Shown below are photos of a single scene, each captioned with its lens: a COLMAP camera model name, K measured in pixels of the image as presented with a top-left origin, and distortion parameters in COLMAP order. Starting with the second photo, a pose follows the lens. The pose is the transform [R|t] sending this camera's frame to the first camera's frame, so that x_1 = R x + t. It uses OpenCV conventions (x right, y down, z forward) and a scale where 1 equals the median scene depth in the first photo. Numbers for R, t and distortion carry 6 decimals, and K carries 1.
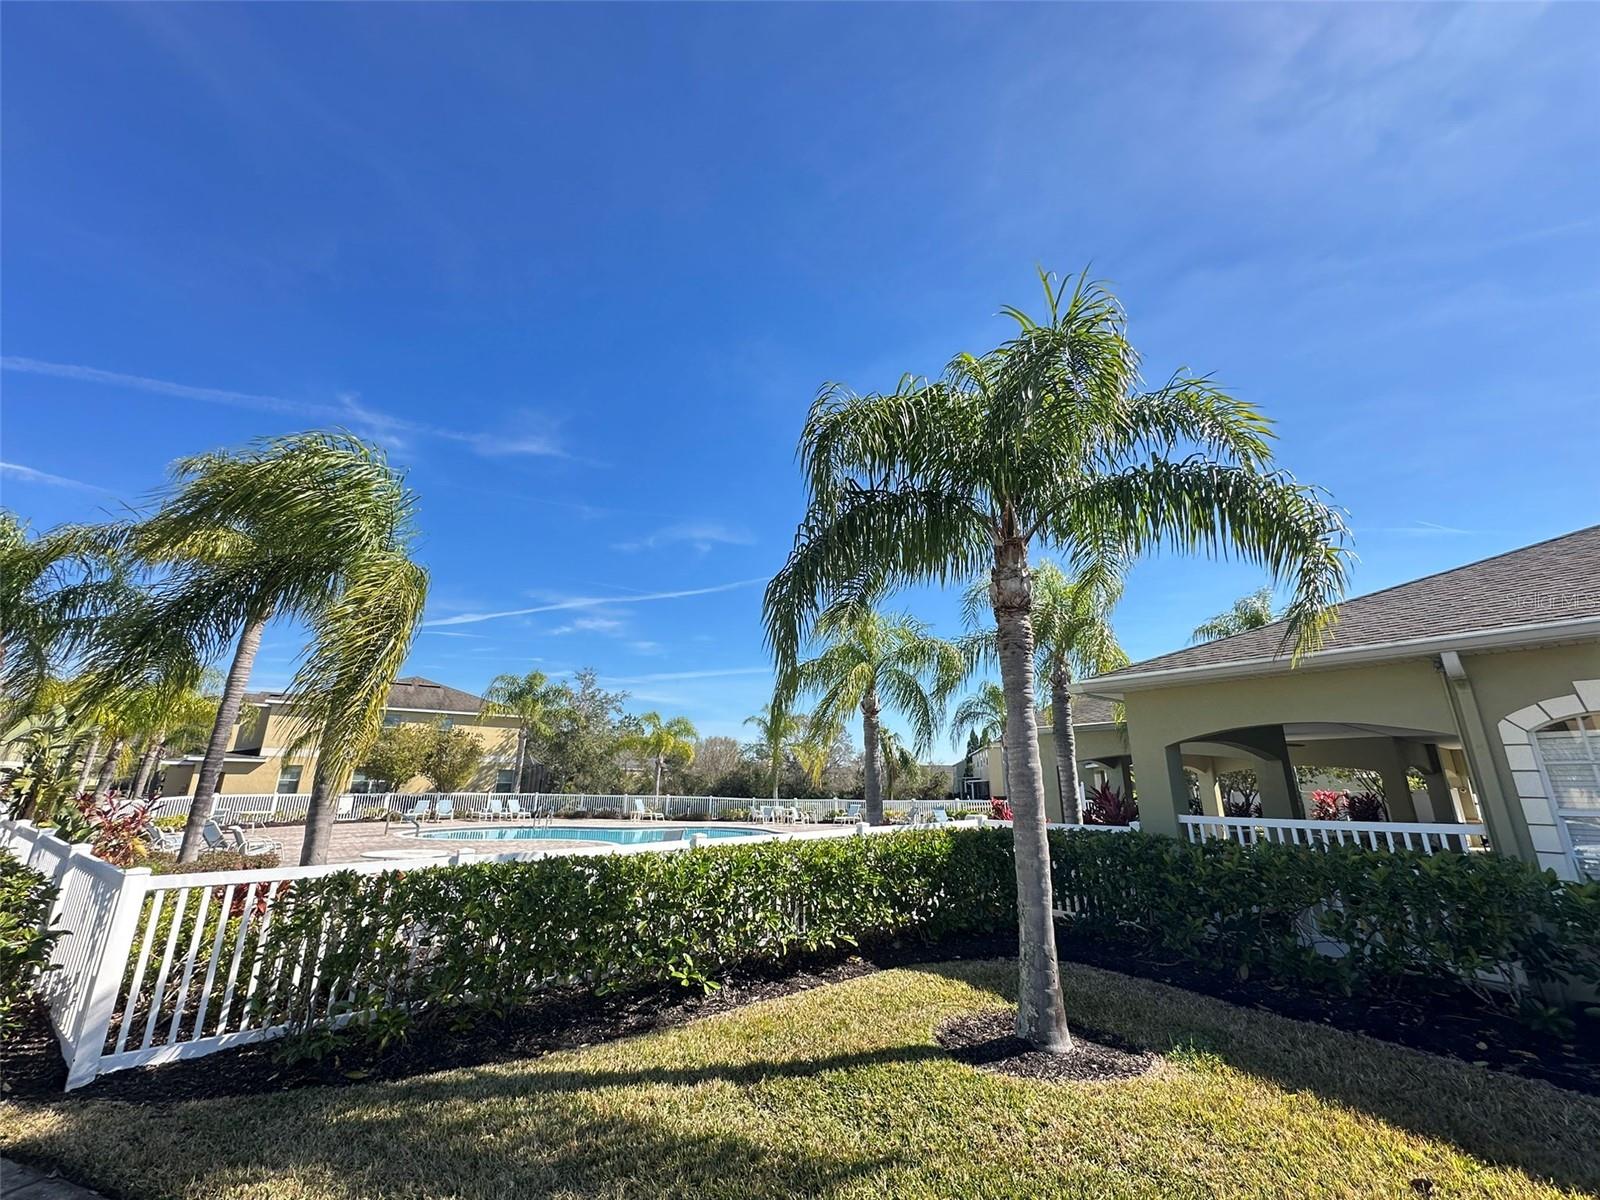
lens RADIAL K [[650.1, 0, 804.8], [0, 650.1, 589.1], [0, 0, 1]] dist [-0.003021, 0.000640]
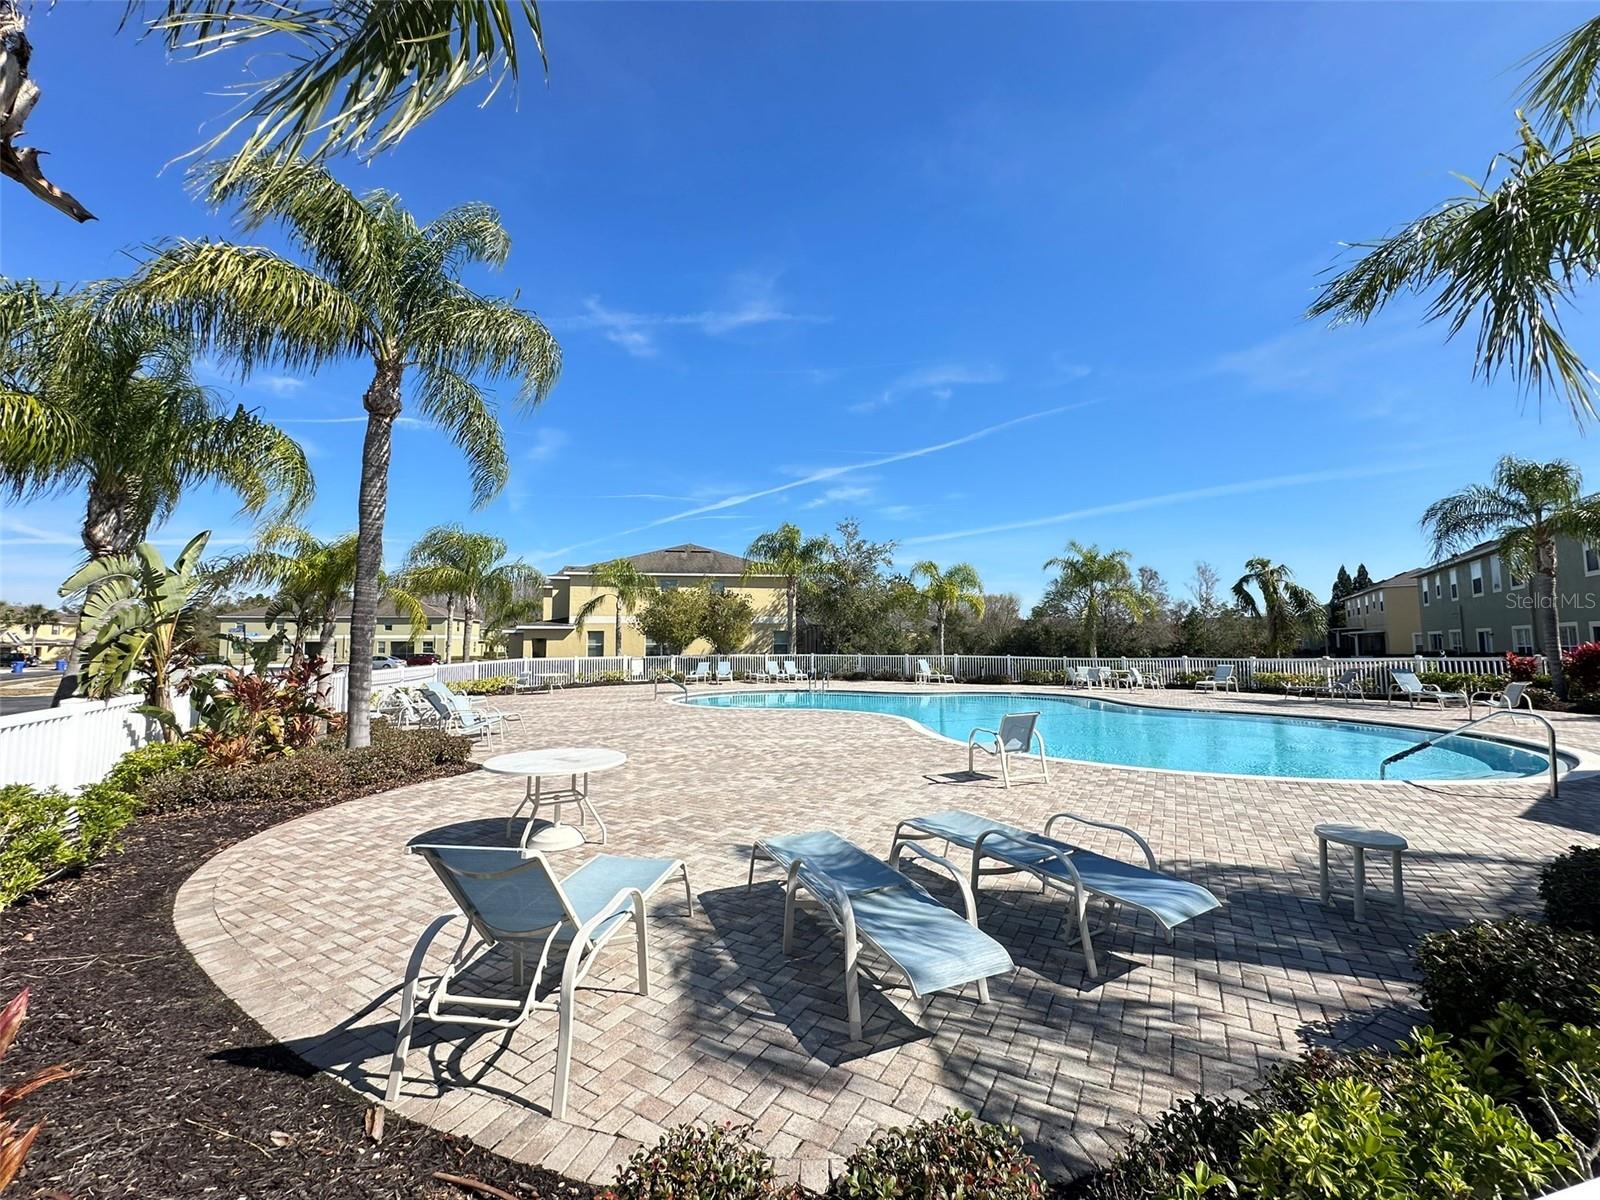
lens RADIAL K [[650.1, 0, 802.6], [0, 650.1, 606.1], [0, 0, 1]] dist [-0.003021, 0.000640]
pose [[0.918678, -0.039176, -0.393059, -0.057282], [0.128798, 0.970395, 0.204315, 0.056049], [0.373418, -0.238325, 0.896527, 0.177115]]
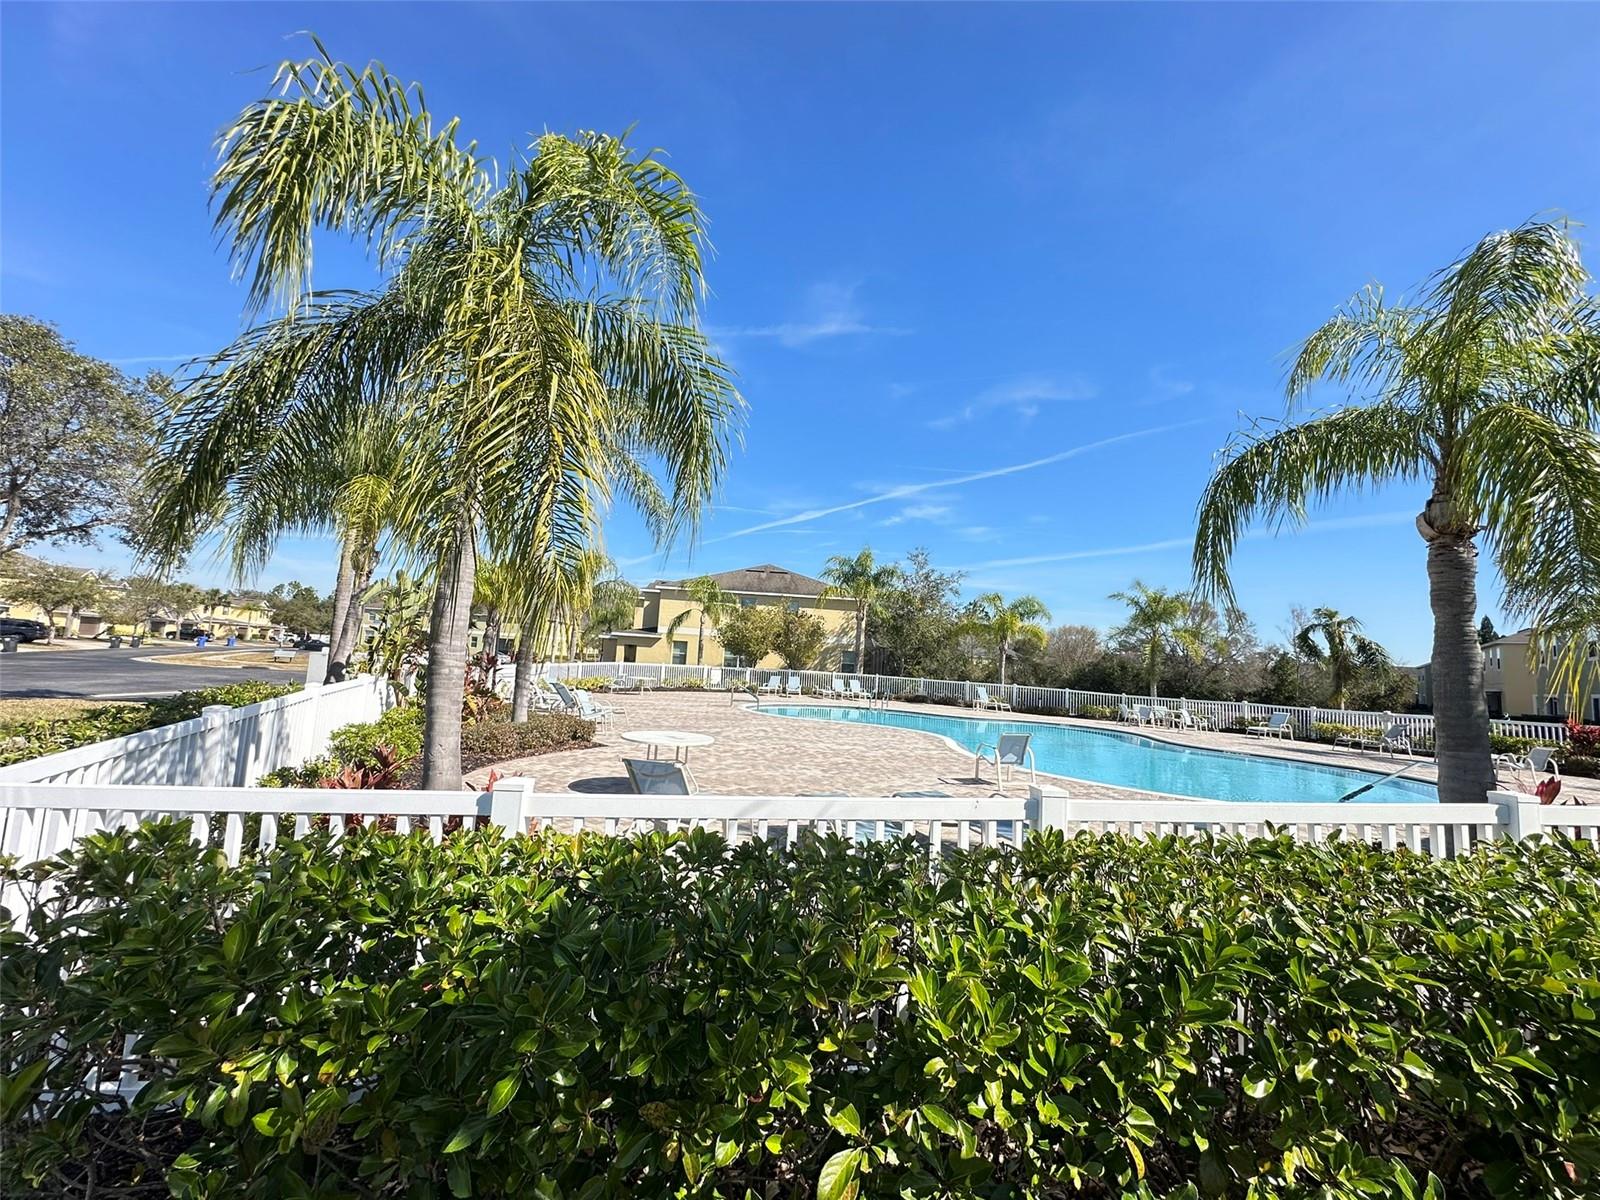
lens RADIAL K [[650.1, 0, 796.2], [0, 650.1, 595.7], [0, 0, 1]] dist [-0.003021, 0.000640]
pose [[0.862332, -0.011111, -0.506221, -0.018245], [0.099748, 0.983896, 0.148321, 0.037317], [0.496420, -0.178396, 0.849554, 0.122003]]
